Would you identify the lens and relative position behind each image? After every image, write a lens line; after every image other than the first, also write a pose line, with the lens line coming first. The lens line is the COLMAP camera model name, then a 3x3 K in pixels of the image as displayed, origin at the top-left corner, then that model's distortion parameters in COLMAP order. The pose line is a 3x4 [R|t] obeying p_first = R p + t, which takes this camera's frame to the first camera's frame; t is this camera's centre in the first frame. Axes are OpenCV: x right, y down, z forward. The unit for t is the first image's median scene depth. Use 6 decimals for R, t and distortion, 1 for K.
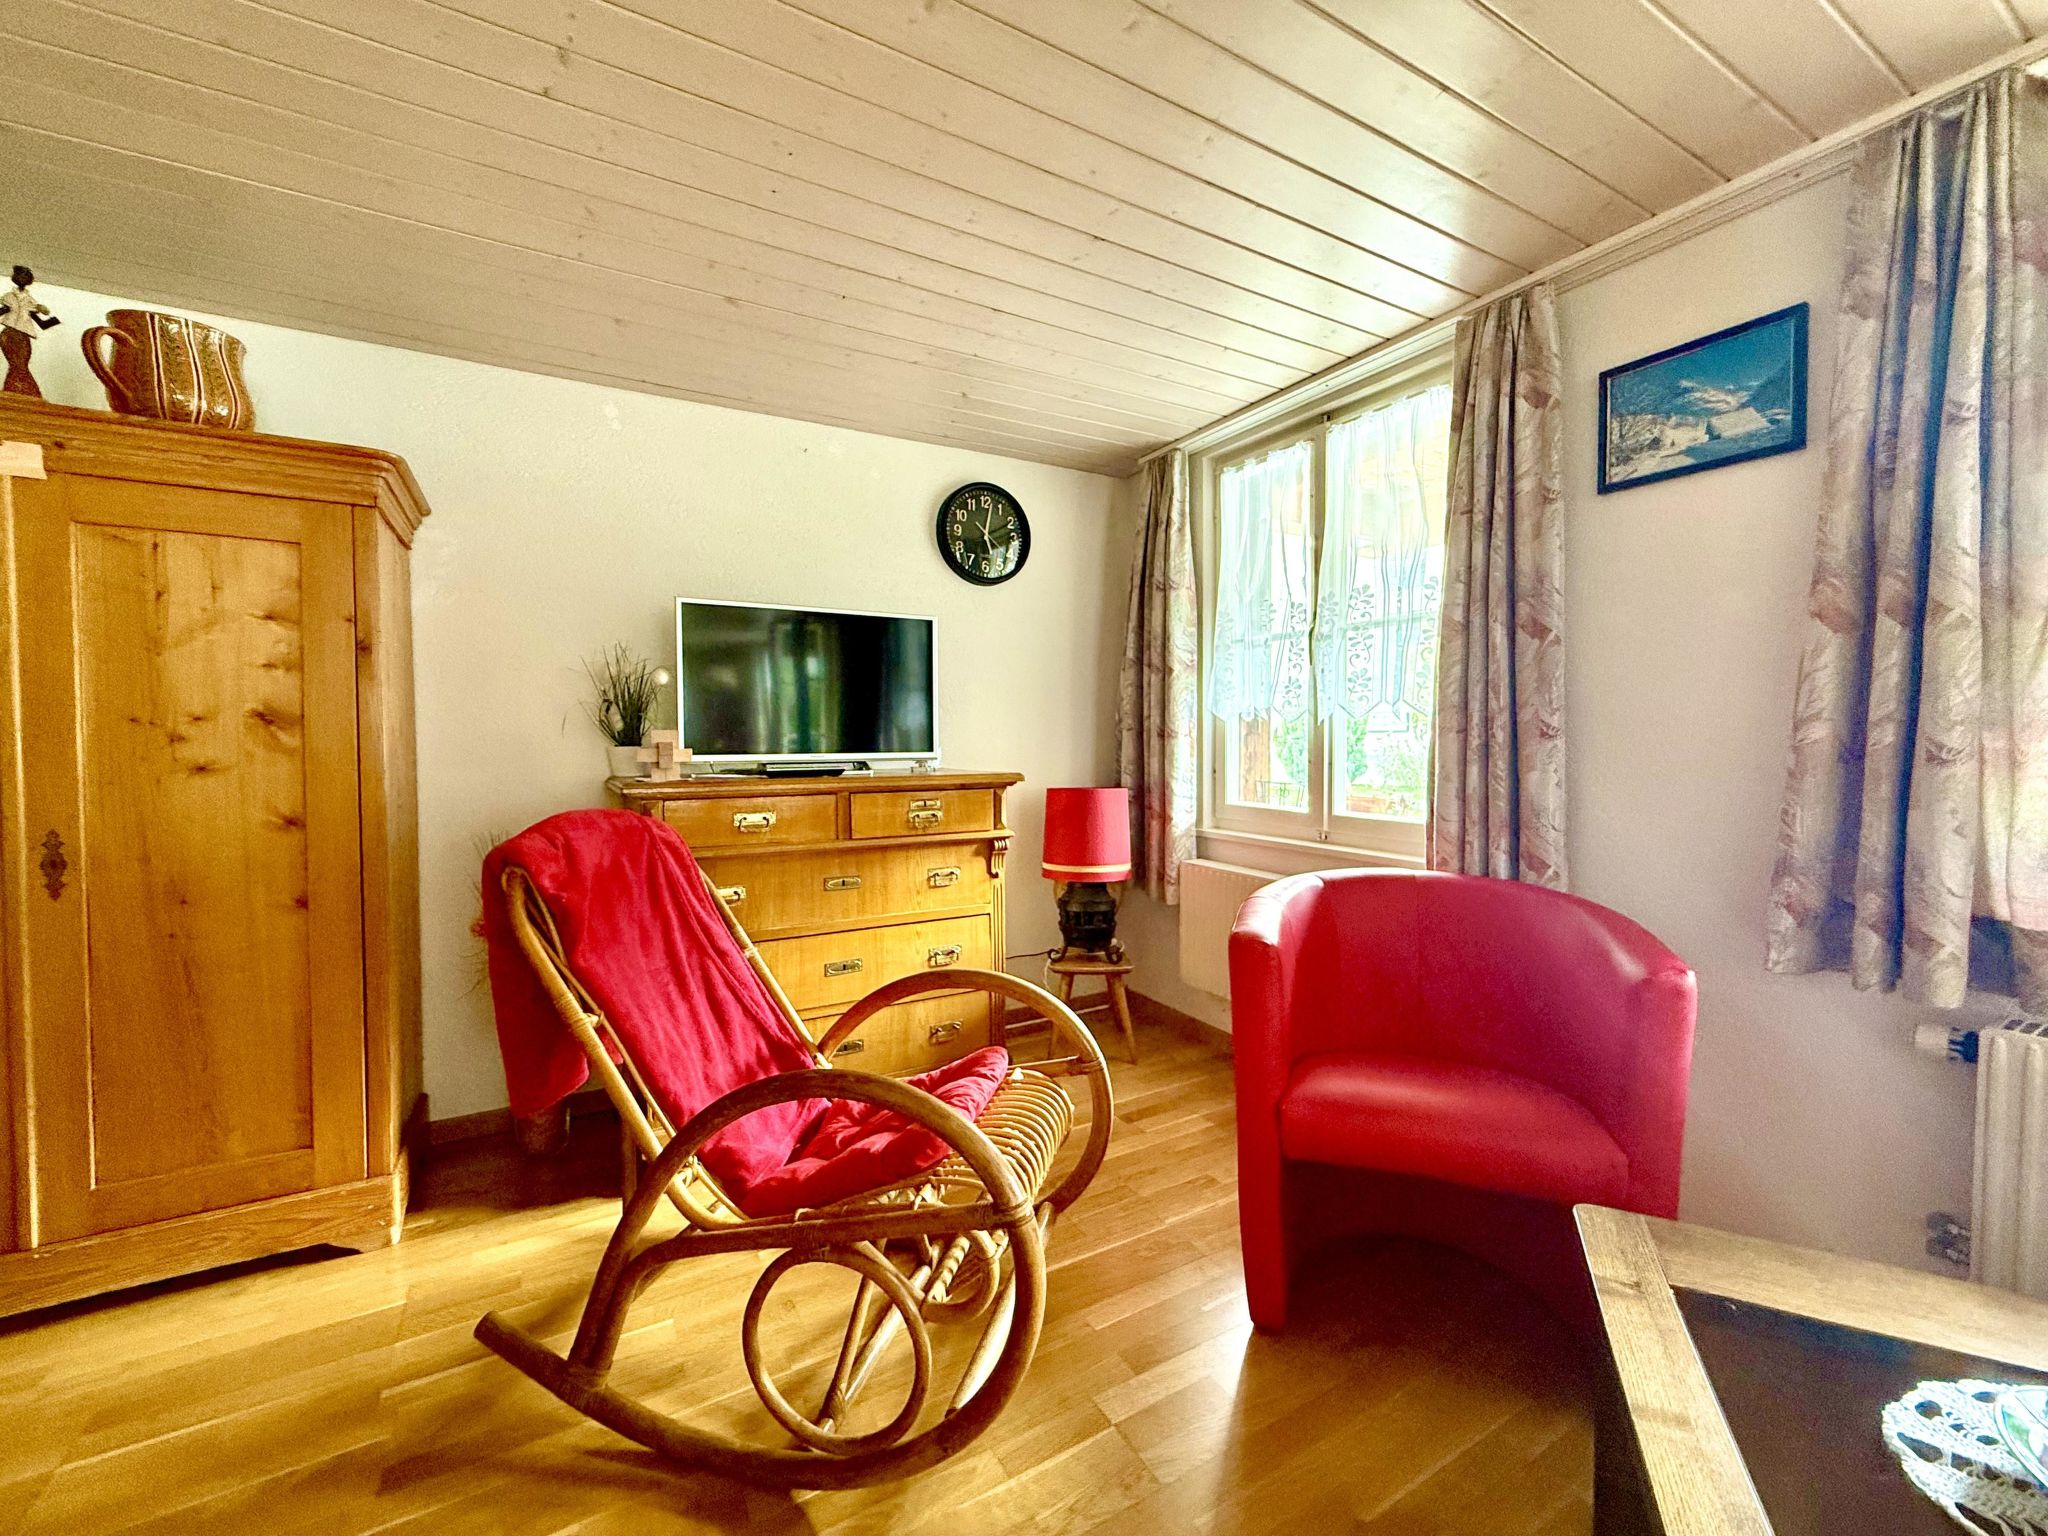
lens RADIAL K [[825.6, 0, 1024.9], [0, 825.6, 764.5], [0, 0, 1]] dist [0.001151, -0.000216]
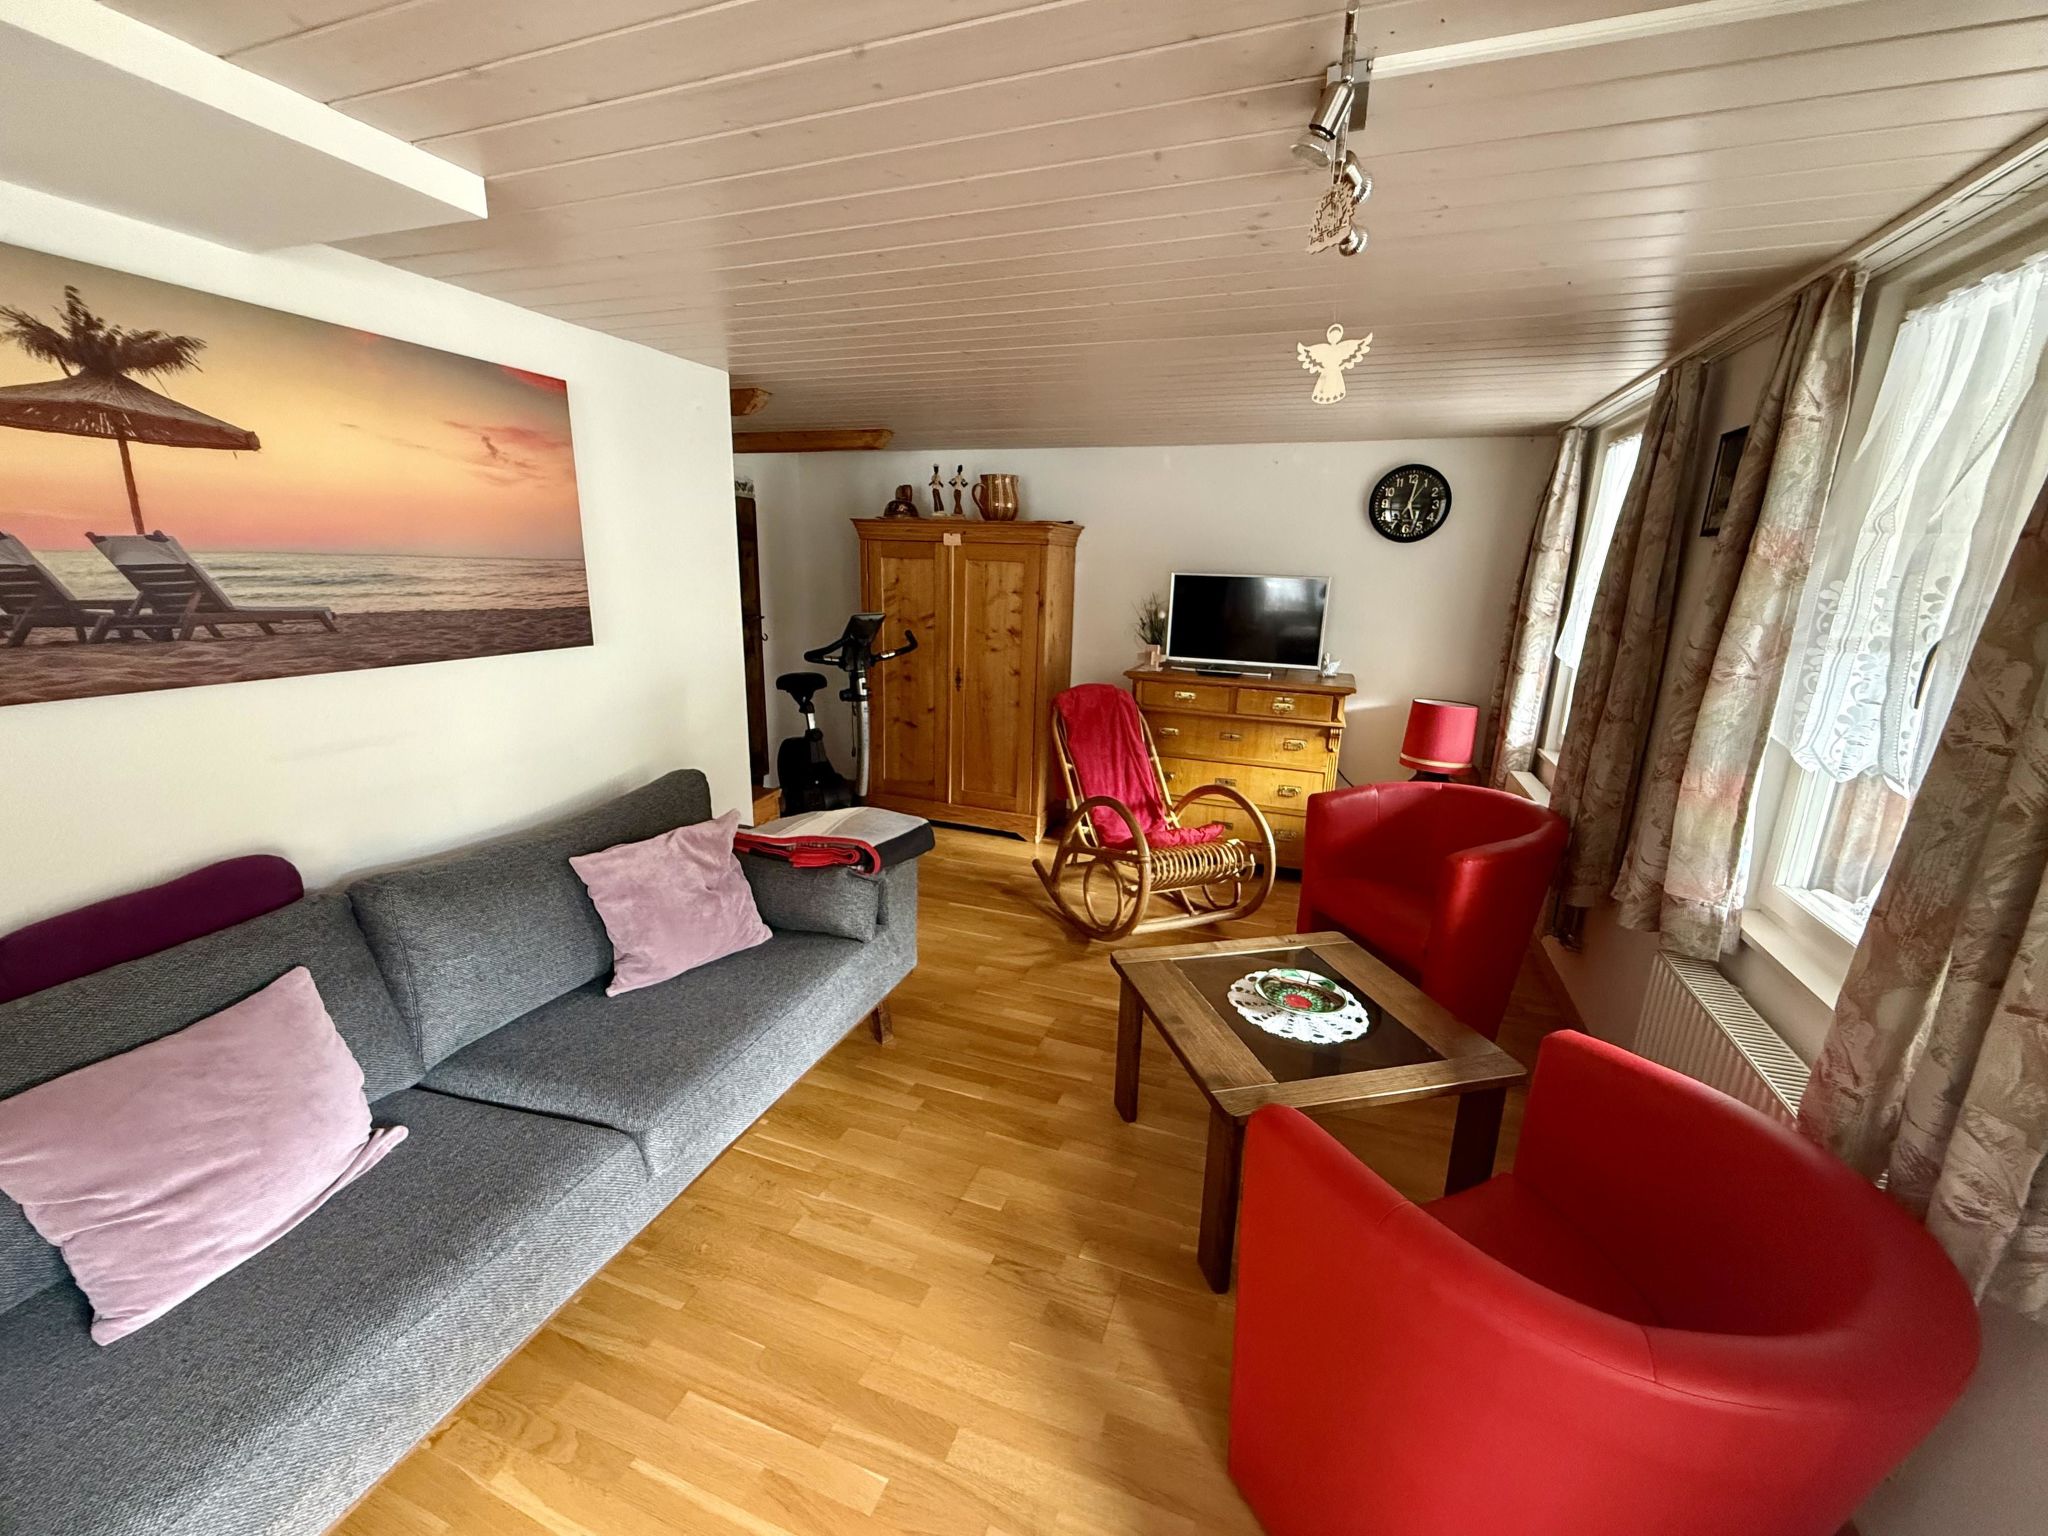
lens RADIAL K [[825.6, 0, 1021.7], [0, 825.6, 763.9], [0, 0, 1]] dist [0.001151, -0.000216]
pose [[0.639528, 0.204195, -0.741153, 1.103474], [-0.055349, 0.973807, 0.220535, -0.225902], [0.766773, -0.100016, 0.634079, -0.657466]]
